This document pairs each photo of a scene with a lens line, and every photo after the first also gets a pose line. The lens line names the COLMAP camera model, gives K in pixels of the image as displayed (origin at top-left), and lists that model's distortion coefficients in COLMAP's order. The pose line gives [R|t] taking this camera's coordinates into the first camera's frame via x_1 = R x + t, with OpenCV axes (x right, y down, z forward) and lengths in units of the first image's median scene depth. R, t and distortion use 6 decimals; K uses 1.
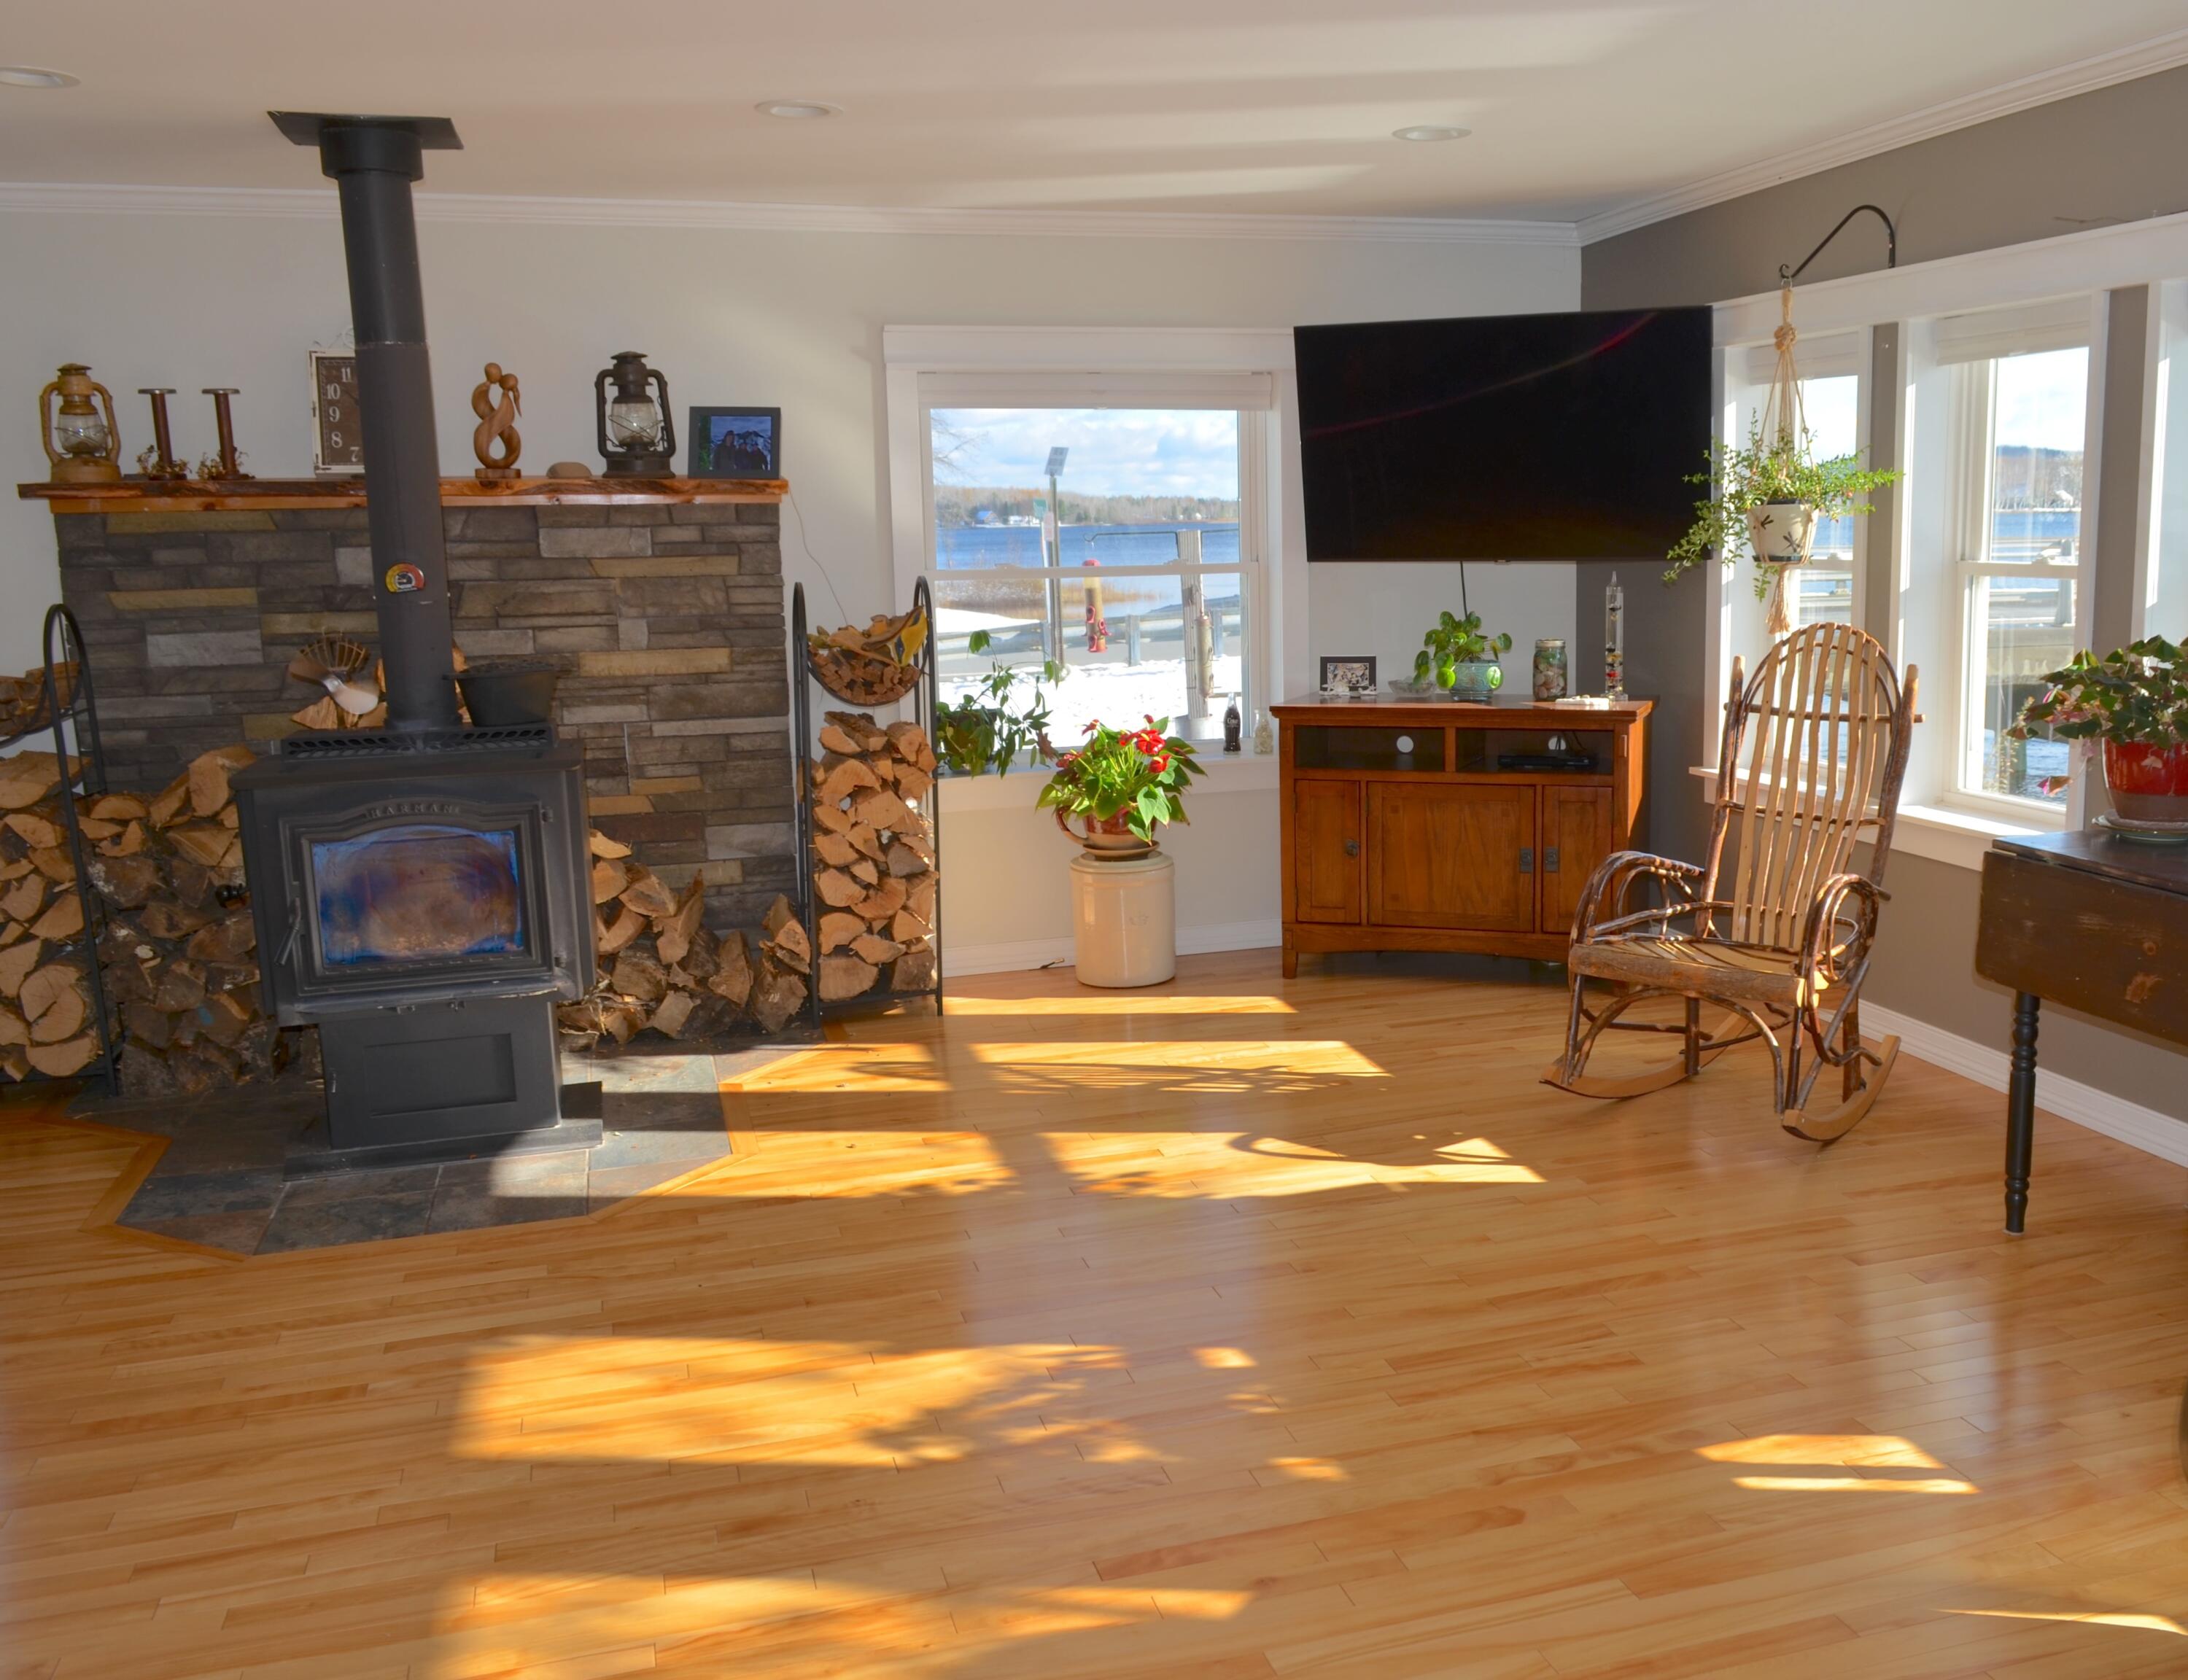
lens RADIAL K [[1941.0, 0, 1095.1], [0, 1941.0, 843.0], [0, 0, 1]] dist [-0.005075, -0.007840]
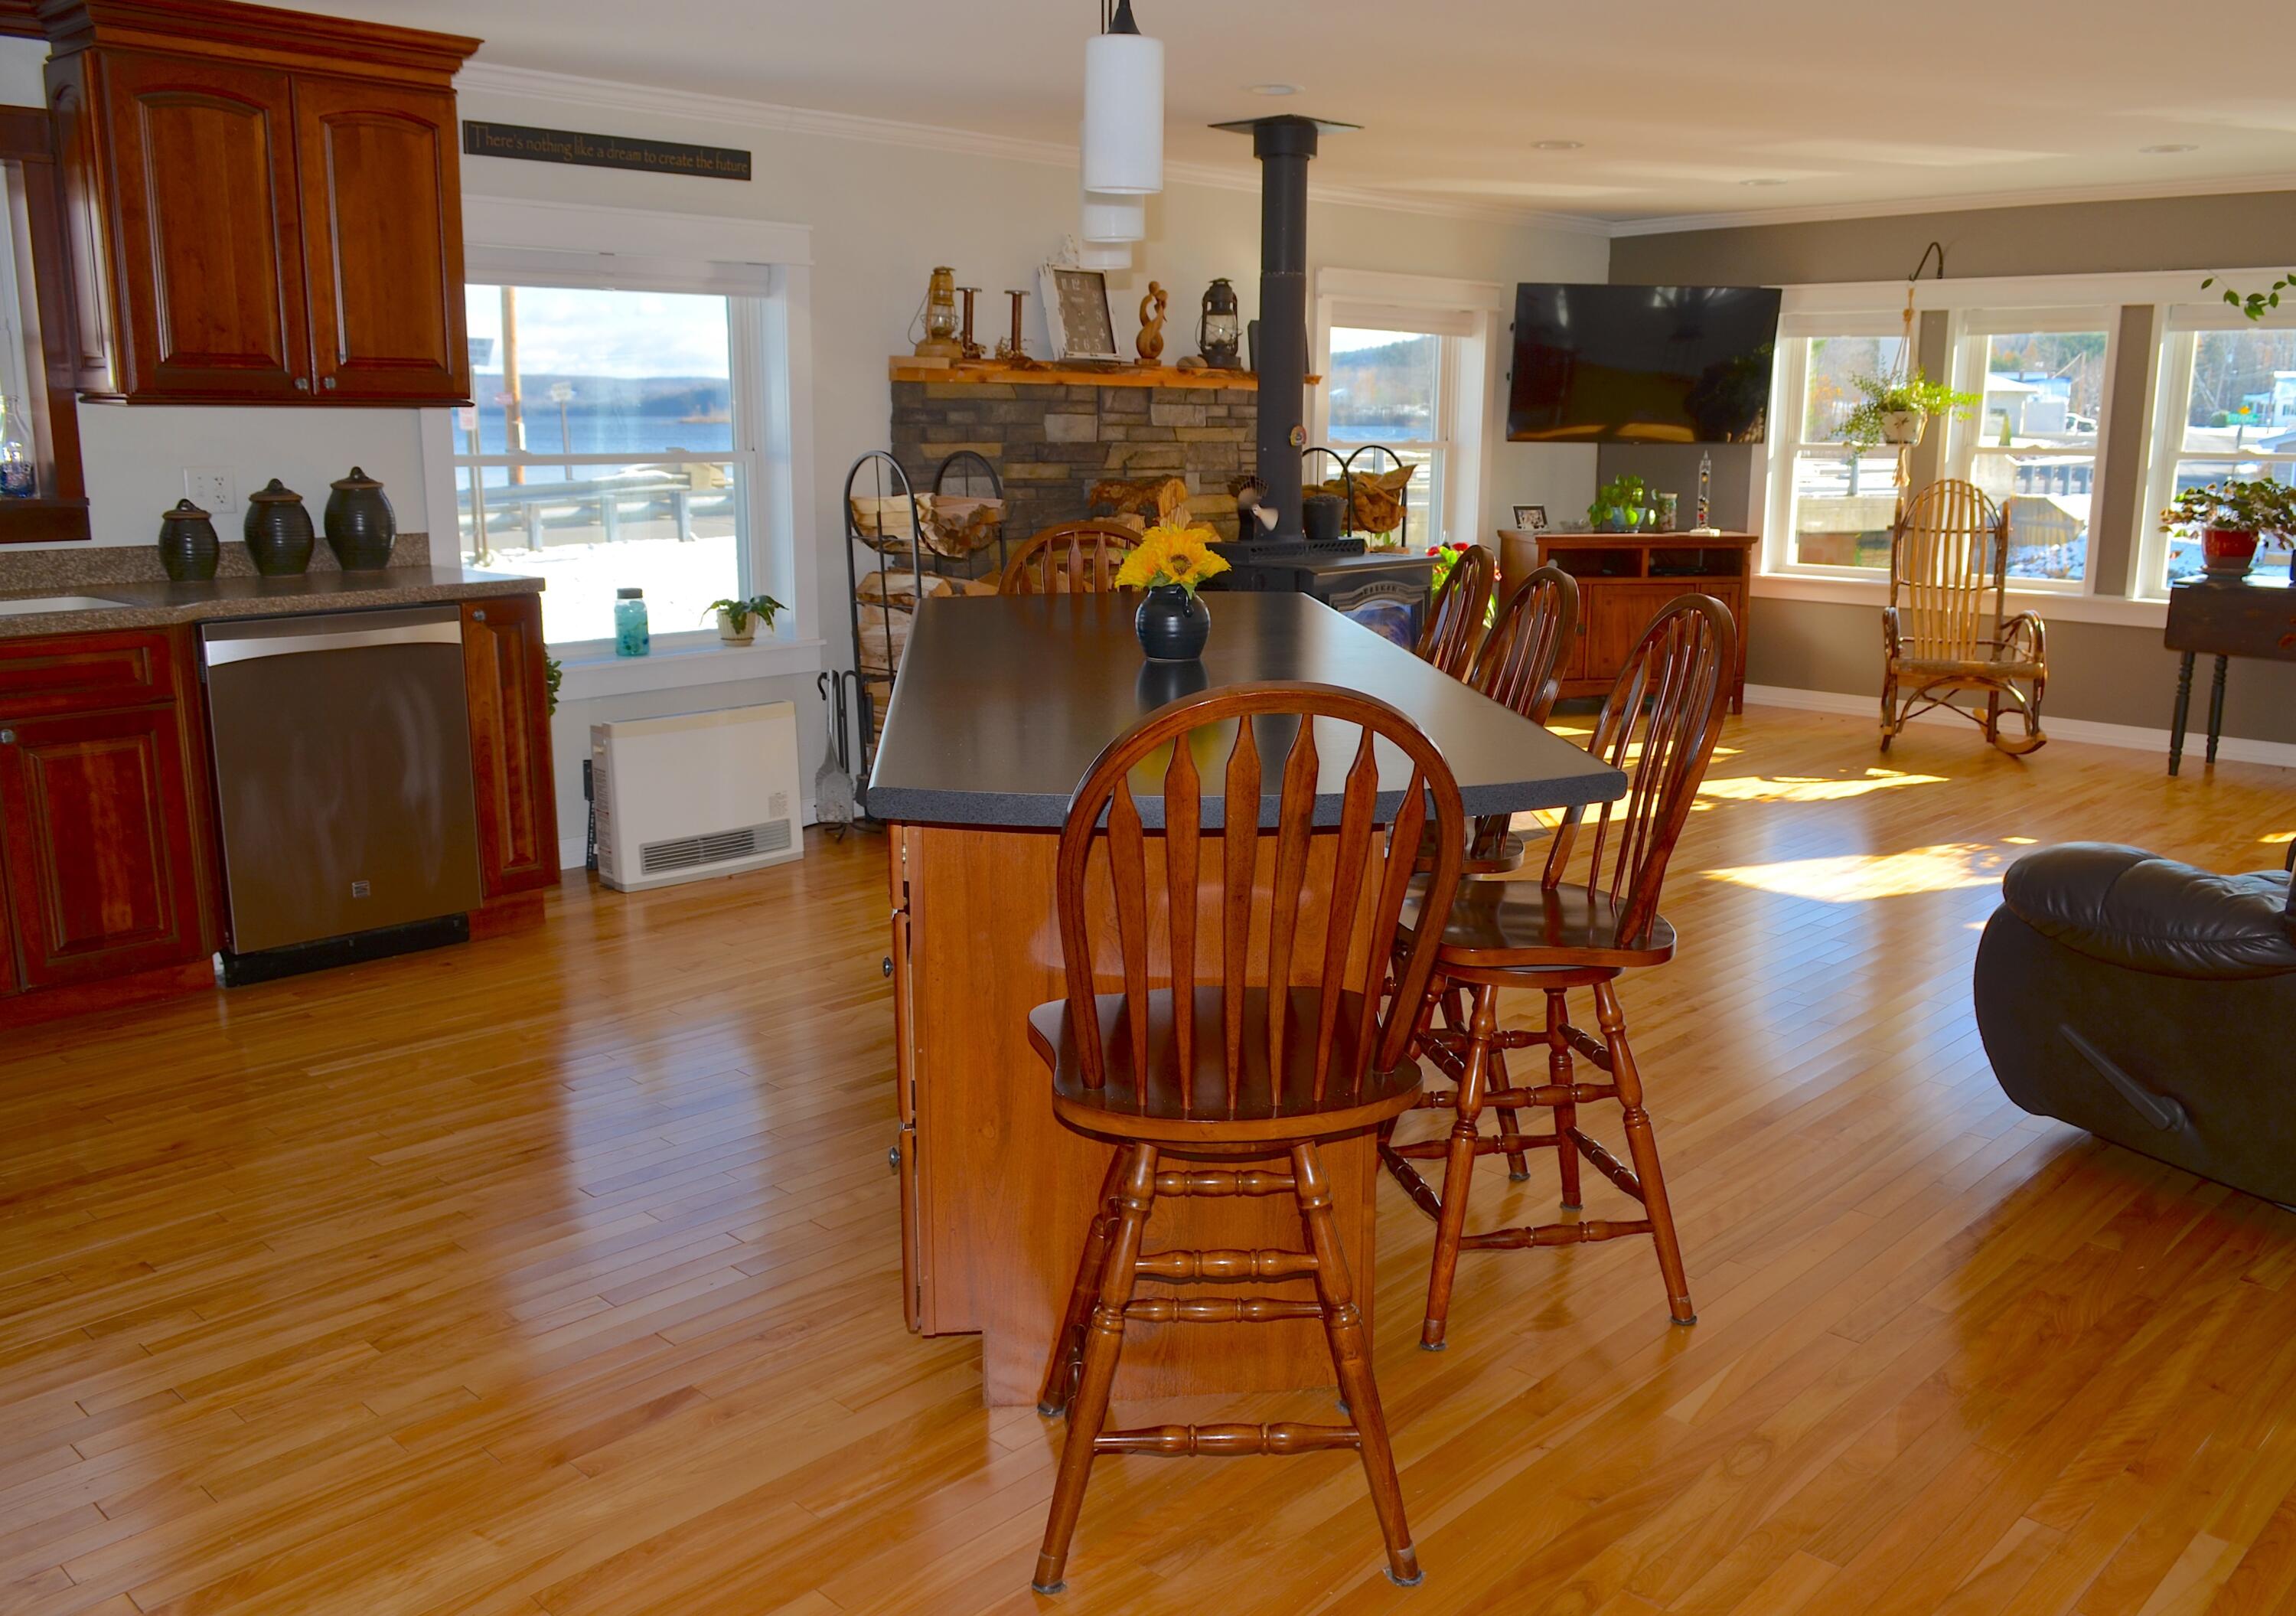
lens RADIAL K [[1891.6, 0, 1153.3], [0, 1891.6, 789.0], [0, 0, 1]] dist [0.002150, 0.004952]
pose [[0.883382, -0.065000, 0.464124, -0.953034], [0.052289, 0.997822, 0.040220, 0.055878], [-0.465727, -0.011261, 0.884857, -0.183819]]
